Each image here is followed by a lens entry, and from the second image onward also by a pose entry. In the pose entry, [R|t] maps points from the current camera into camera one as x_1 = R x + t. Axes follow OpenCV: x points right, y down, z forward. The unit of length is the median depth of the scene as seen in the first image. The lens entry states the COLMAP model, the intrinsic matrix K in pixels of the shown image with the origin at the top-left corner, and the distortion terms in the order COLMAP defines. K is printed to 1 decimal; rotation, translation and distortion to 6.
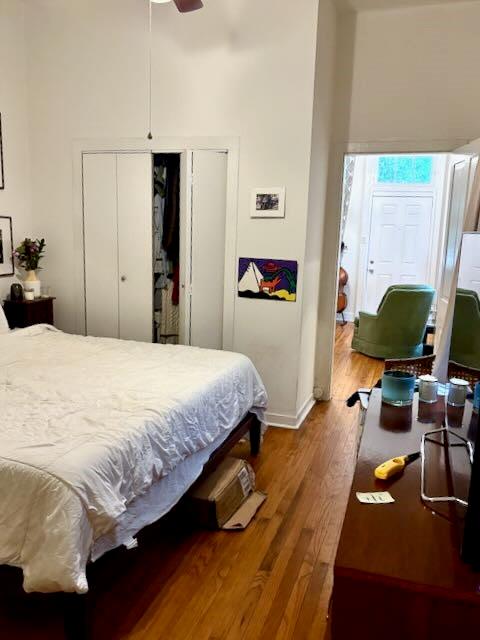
lens RADIAL K [[514.7, 0, 240.0], [0, 514.7, 320.0], [0, 0, 1]] dist [0.035175, -0.006329]
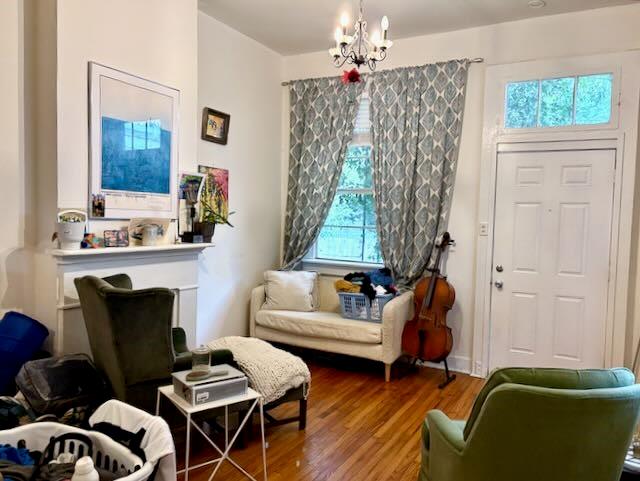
lens RADIAL K [[500.1, 0, 322.9], [0, 500.1, 238.6], [0, 0, 1]] dist [0.132761, -0.200773]
pose [[0.987608, 0.015903, -0.156135, 0.154122], [-0.036535, 0.990818, -0.130173, -0.067740], [0.152631, 0.134264, 0.979121, 0.438914]]
